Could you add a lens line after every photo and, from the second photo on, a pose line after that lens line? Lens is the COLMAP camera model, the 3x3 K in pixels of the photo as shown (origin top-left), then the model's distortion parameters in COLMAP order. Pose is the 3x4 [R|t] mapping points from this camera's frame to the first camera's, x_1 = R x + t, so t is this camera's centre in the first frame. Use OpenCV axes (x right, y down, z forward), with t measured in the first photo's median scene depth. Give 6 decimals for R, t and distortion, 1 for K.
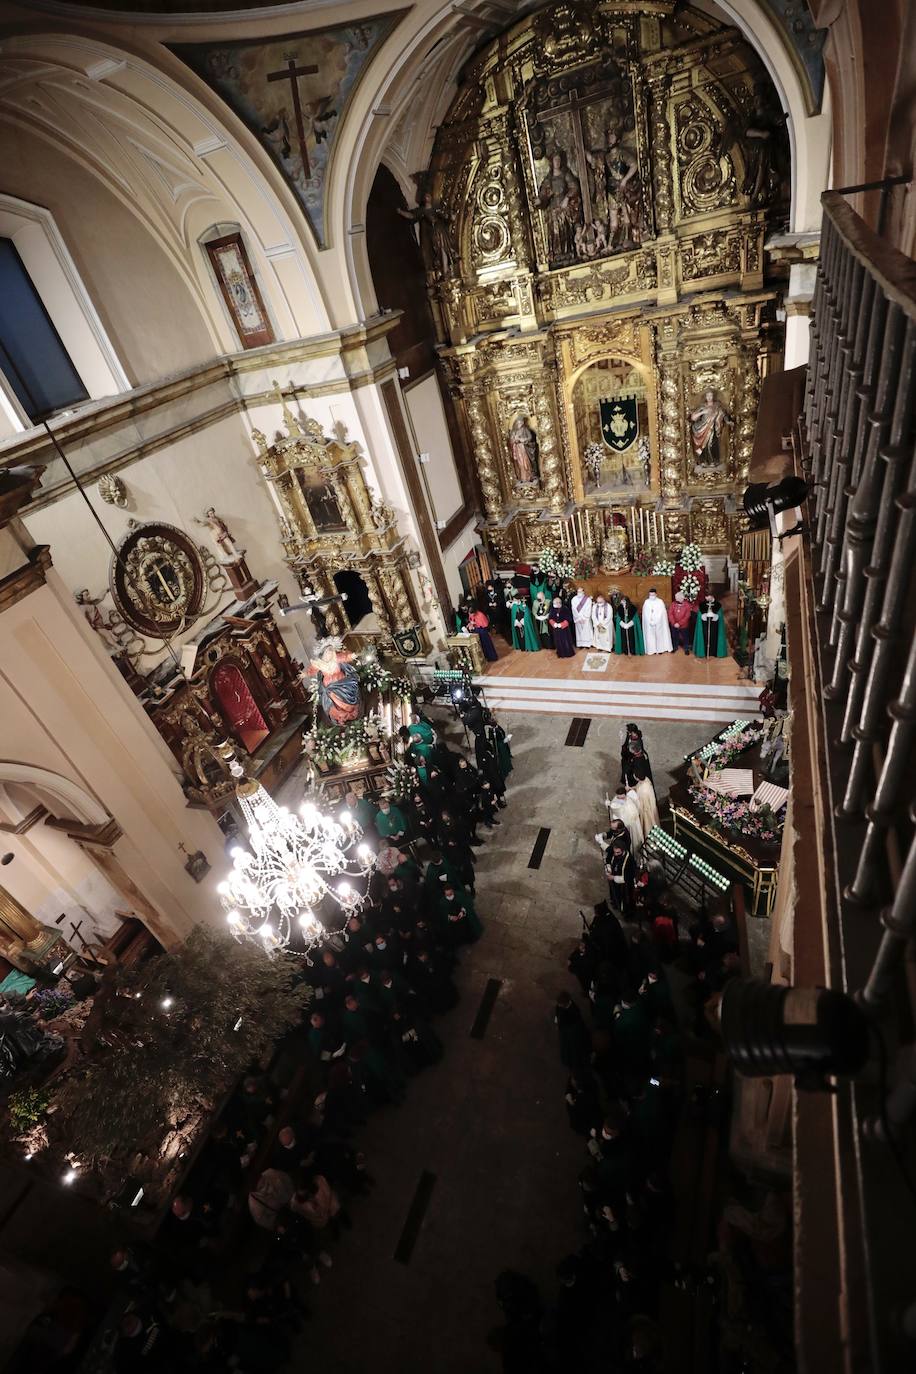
lens RADIAL K [[629.3, 0, 458.0], [0, 629.3, 687.0], [0, 0, 1]] dist [-0.041163, 0.012723]
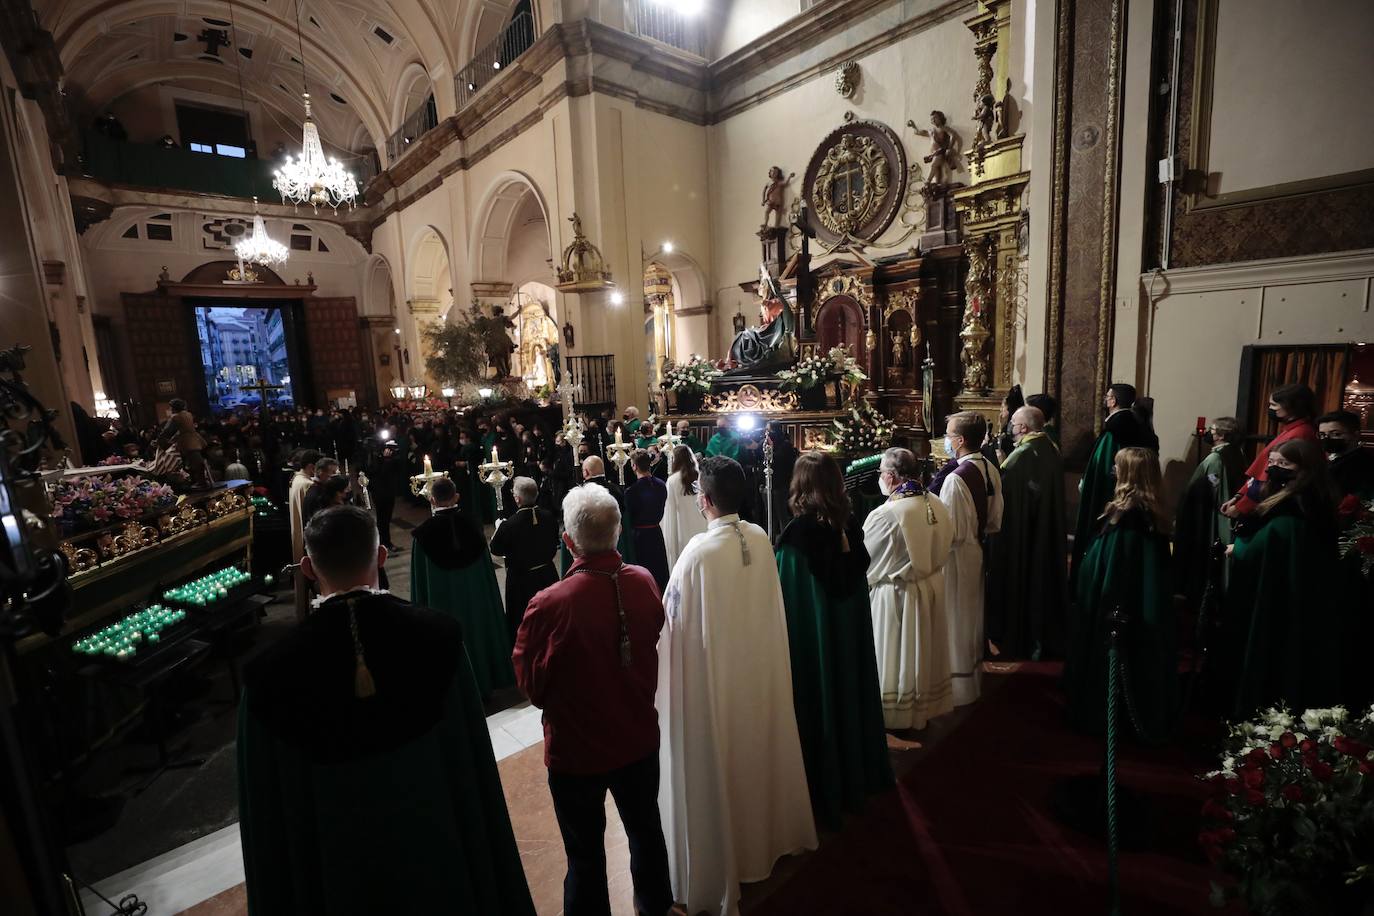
lens RADIAL K [[629.3, 0, 688.5], [0, 629.3, 452.1], [0, 0, 1]] dist [-0.041163, 0.012723]
pose [[-0.440944, 0.366910, -0.819113, 0.452719], [-0.398526, 0.737688, 0.544971, -0.249162], [0.804205, 0.566739, -0.179056, 1.031193]]
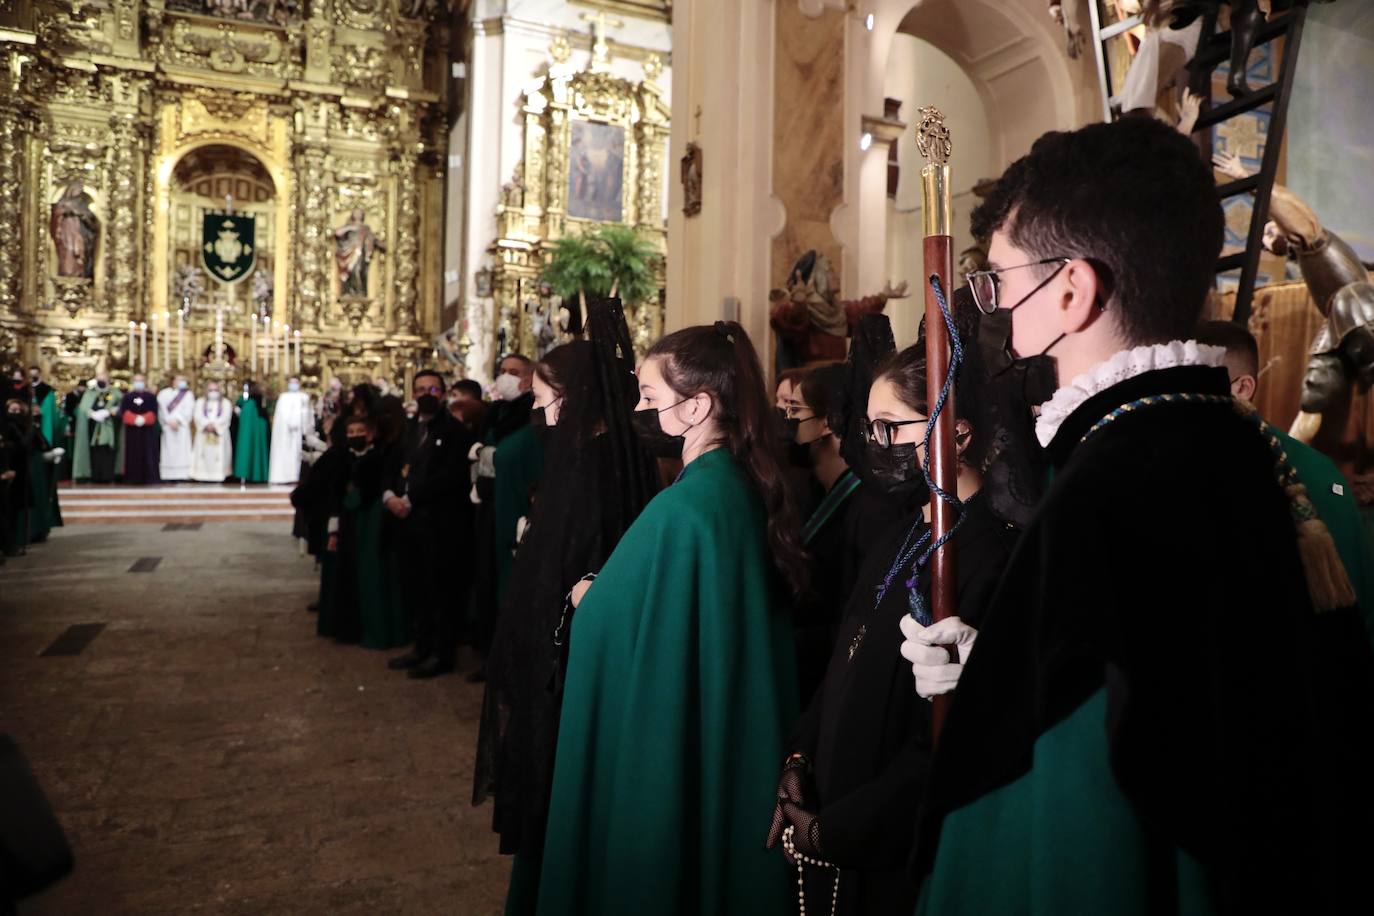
lens RADIAL K [[948.0, 0, 693.1], [0, 948.0, 455.5], [0, 0, 1]] dist [-0.062295, 0.034371]
pose [[0.686691, 0.219869, 0.692902, -0.081494], [0.270655, 0.807310, -0.524402, 0.568622], [-0.674686, 0.547639, 0.494863, 0.260038]]
